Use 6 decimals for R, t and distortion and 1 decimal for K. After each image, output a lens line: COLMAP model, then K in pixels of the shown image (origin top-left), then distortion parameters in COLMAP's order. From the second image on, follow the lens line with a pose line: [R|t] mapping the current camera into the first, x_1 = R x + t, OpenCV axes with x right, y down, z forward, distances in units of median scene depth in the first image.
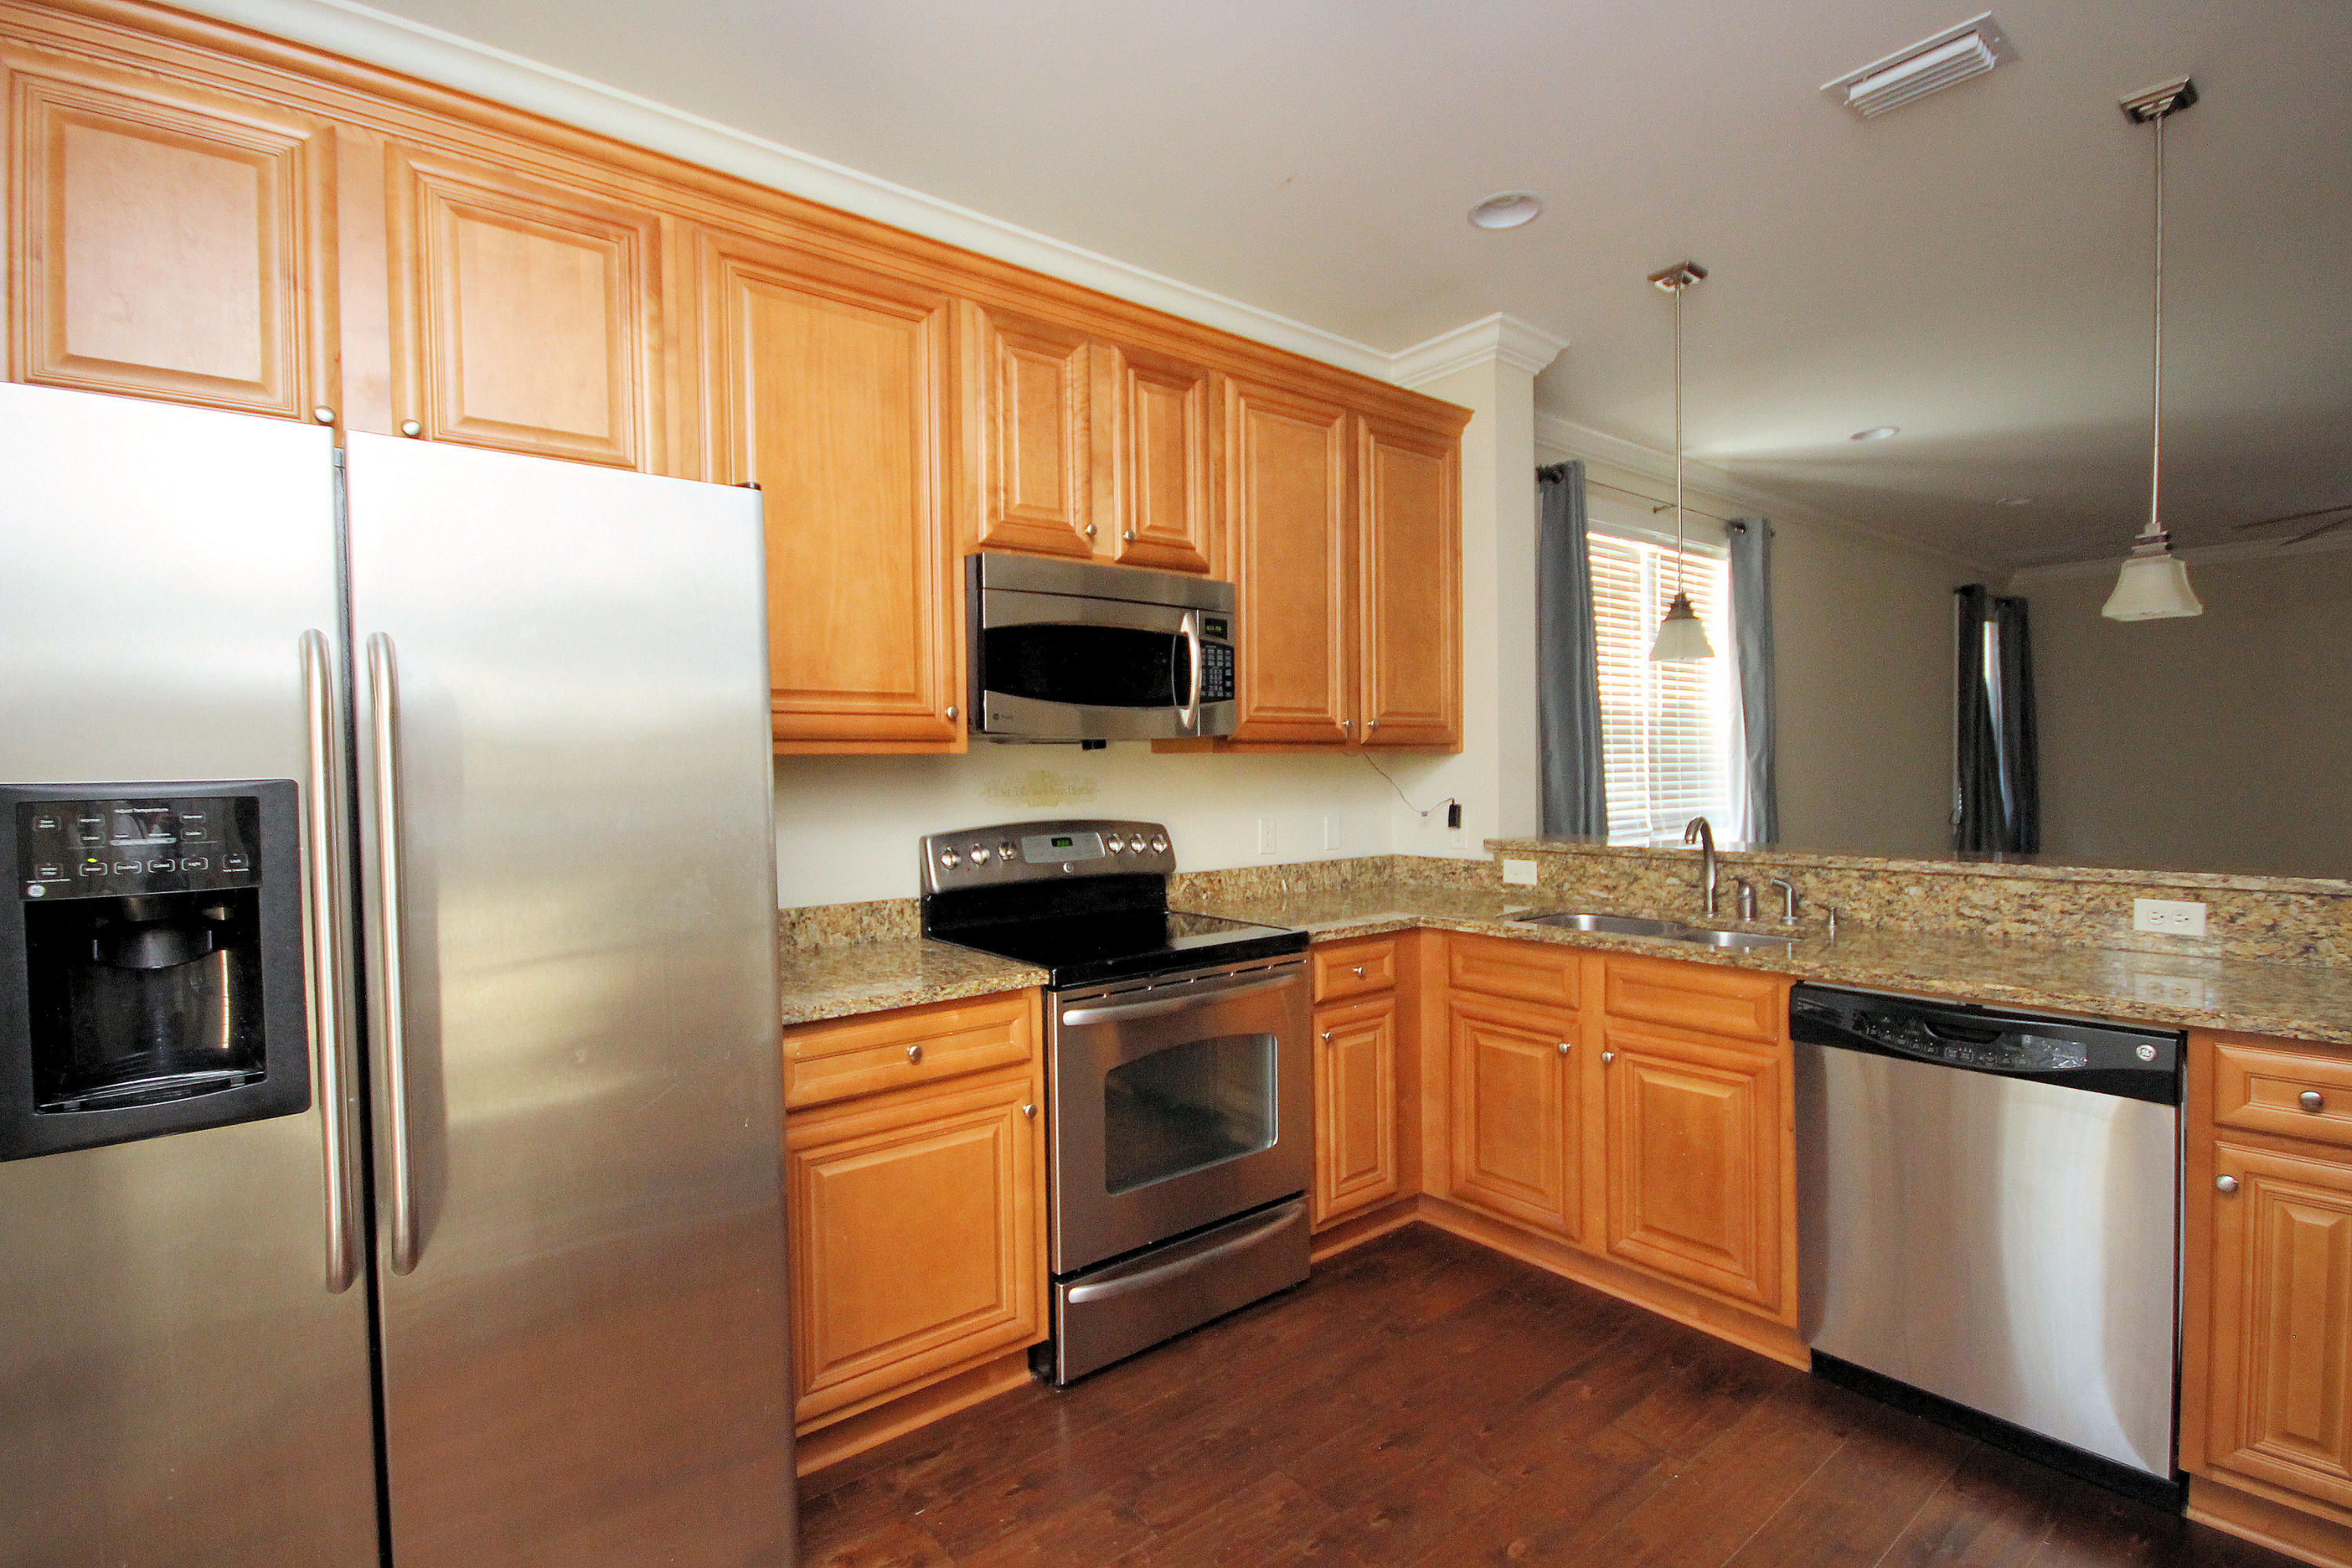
lens RADIAL K [[1079.5, 0, 1174.9], [0, 1079.5, 791.4], [0, 0, 1]] dist [0.003805, -0.010030]
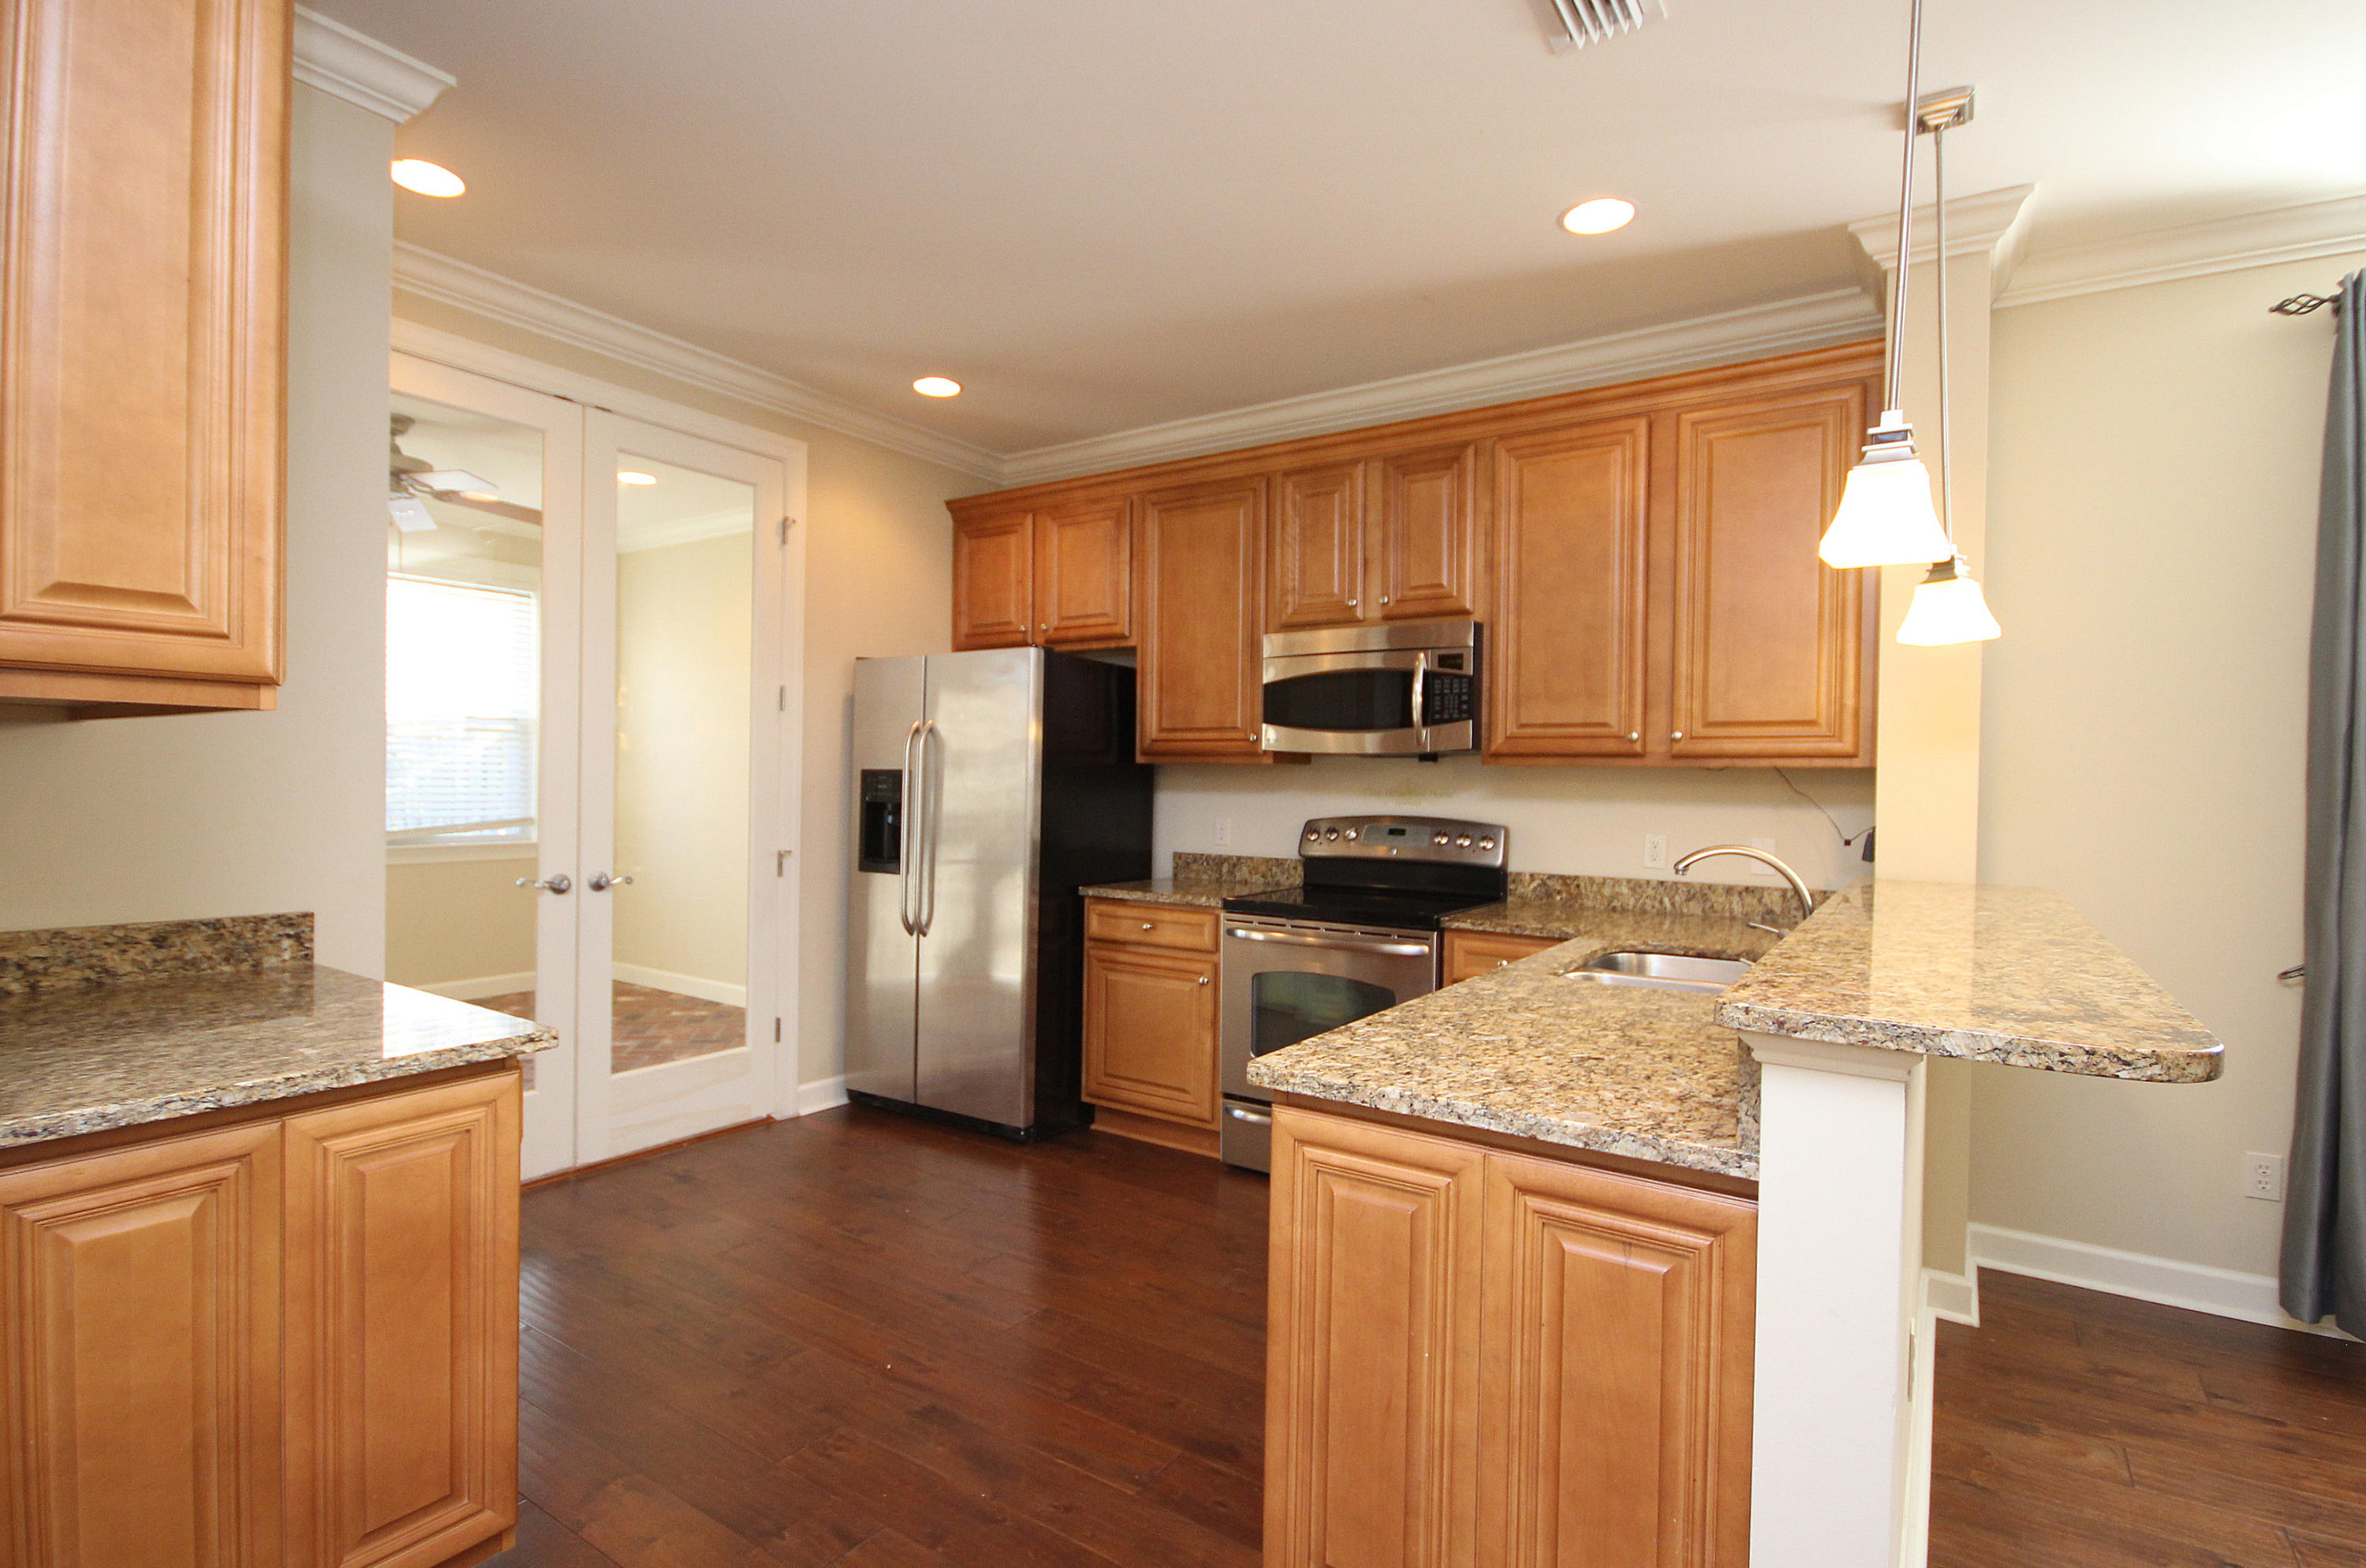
lens RADIAL K [[1147.0, 0, 1155.6], [0, 1147.0, 787.5], [0, 0, 1]] dist [0.002083, -0.011760]
pose [[0.292210, 0.024829, -0.956032, 1.213698], [-0.039735, 0.999115, 0.013803, -0.015798], [0.955529, 0.033954, 0.292937, 0.328449]]
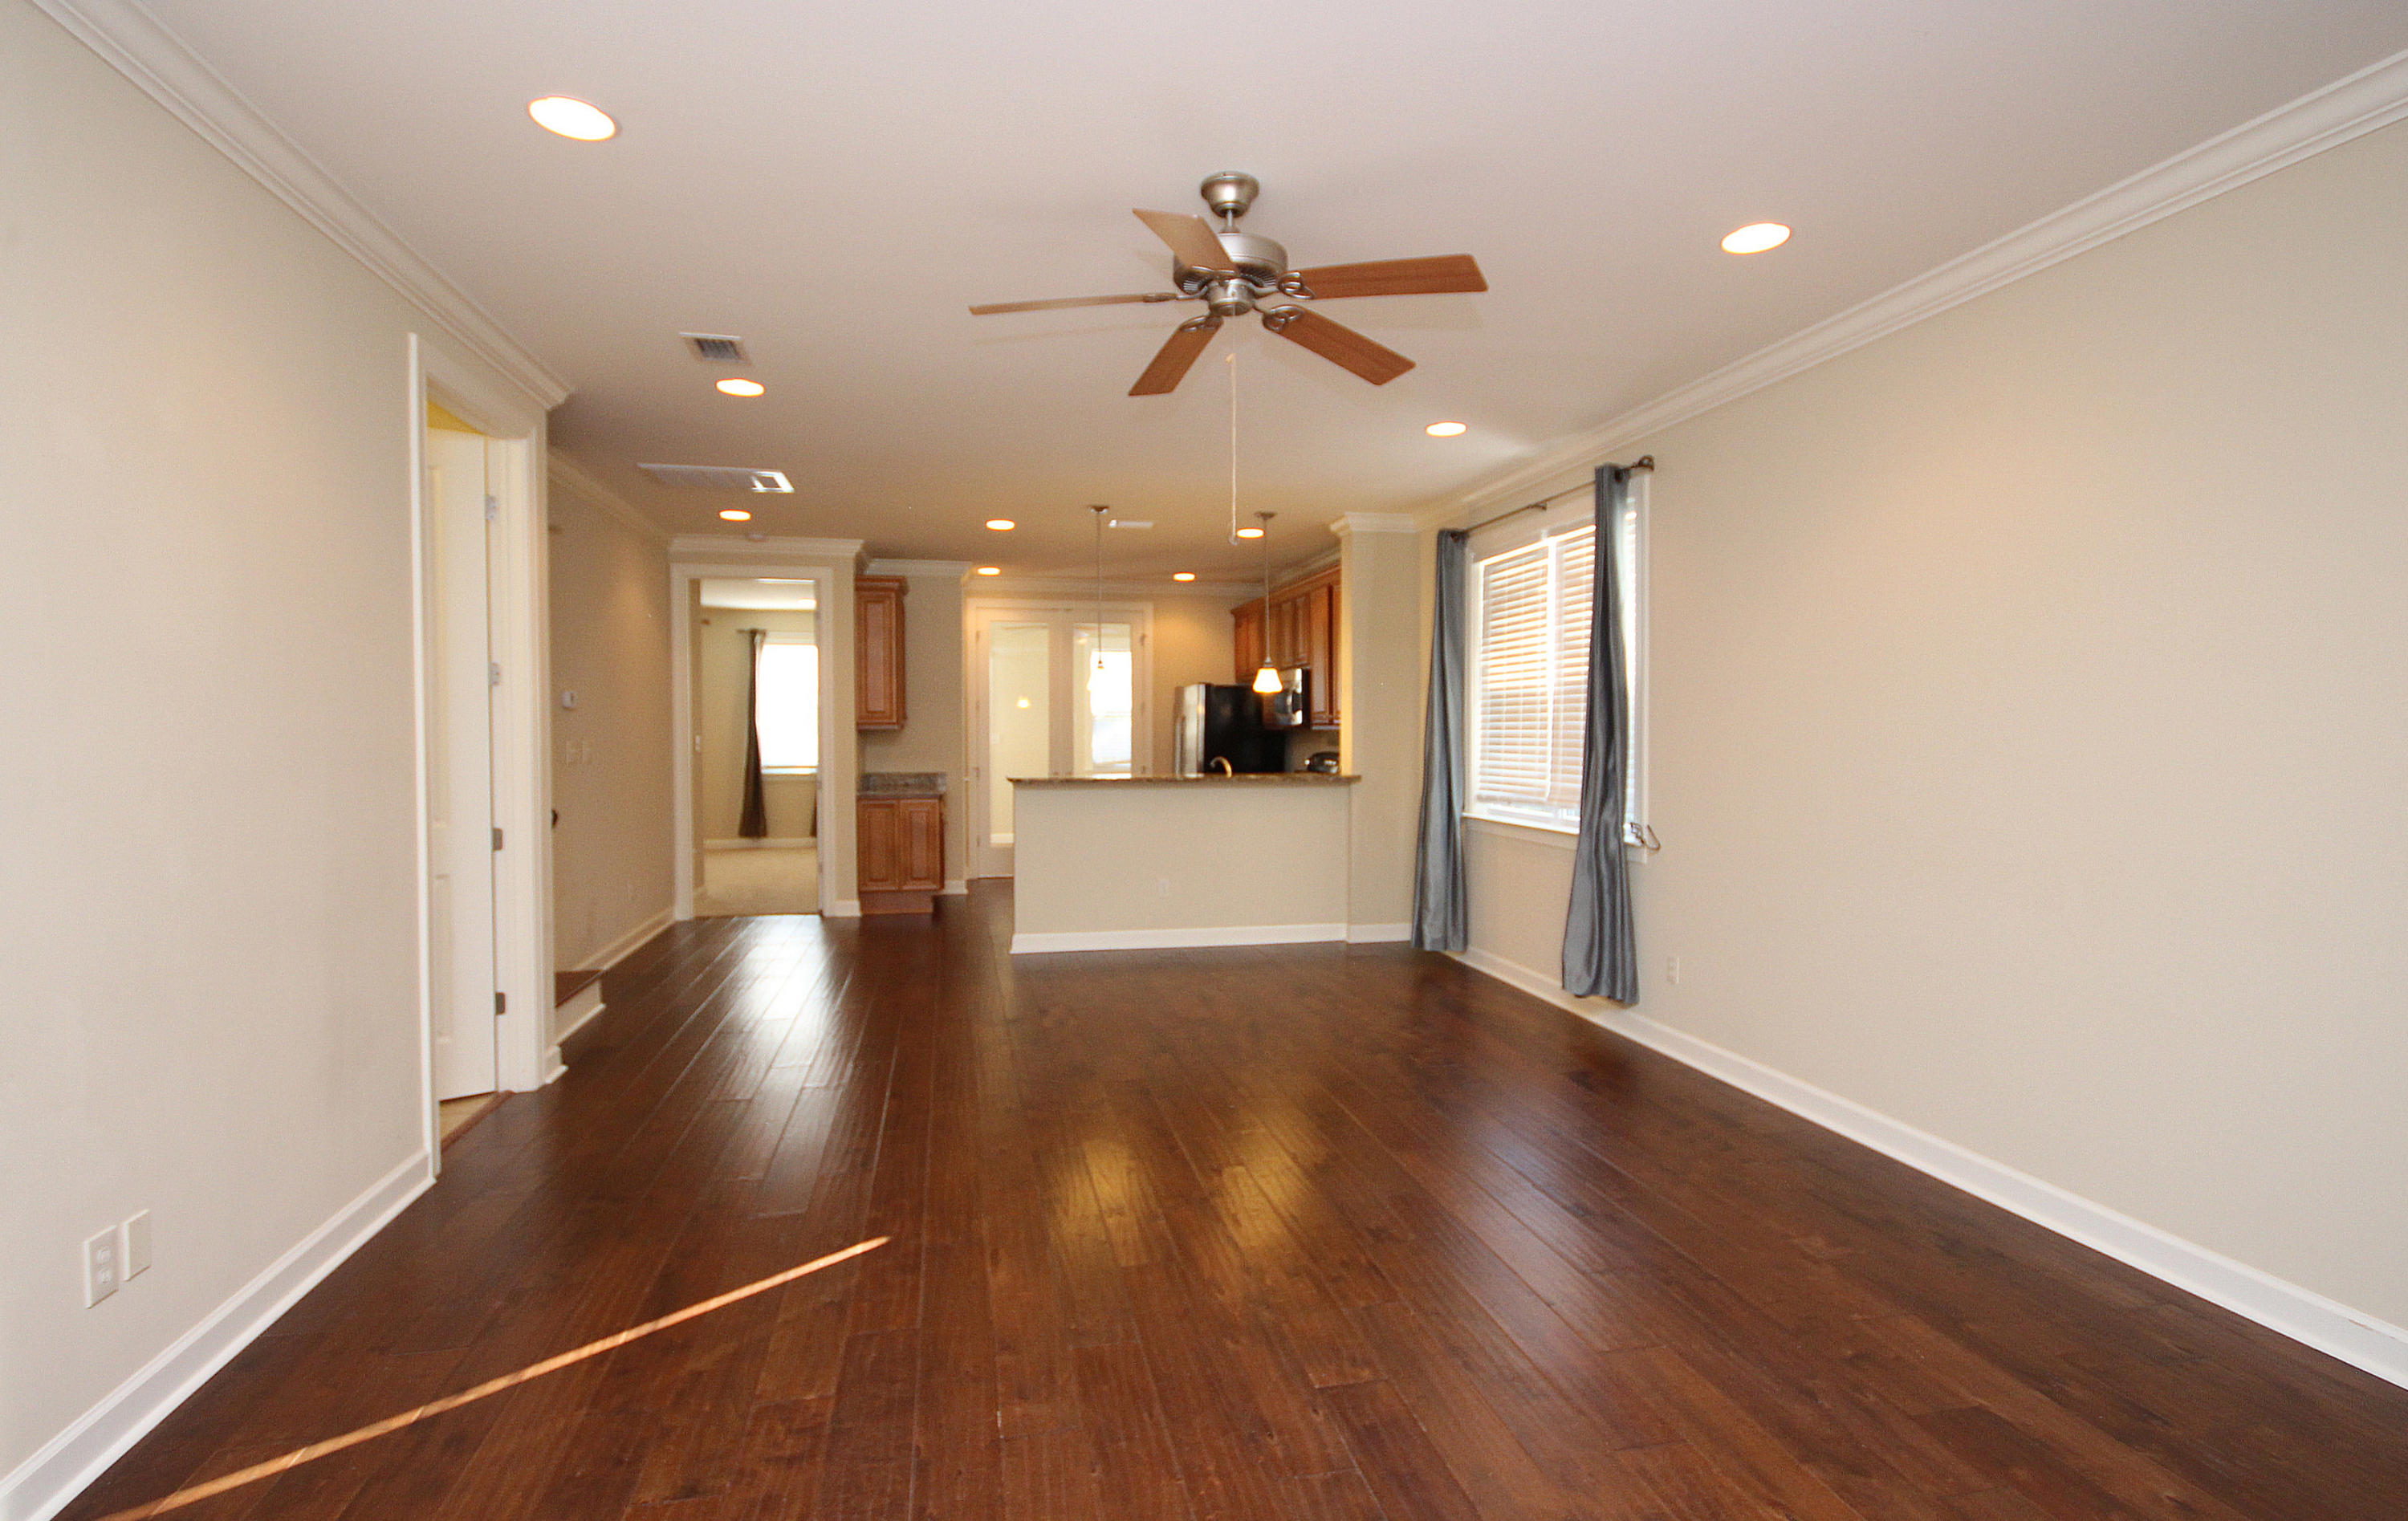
lens RADIAL K [[1213.4, 0, 1204.0], [0, 1213.4, 760.5], [0, 0, 1]] dist [0.000038, -0.000005]
pose [[-0.445234, 0.037651, -0.894622, 3.174842], [-0.011172, 0.998804, 0.047596, -0.109464], [0.895345, 0.031186, -0.444281, 2.313962]]
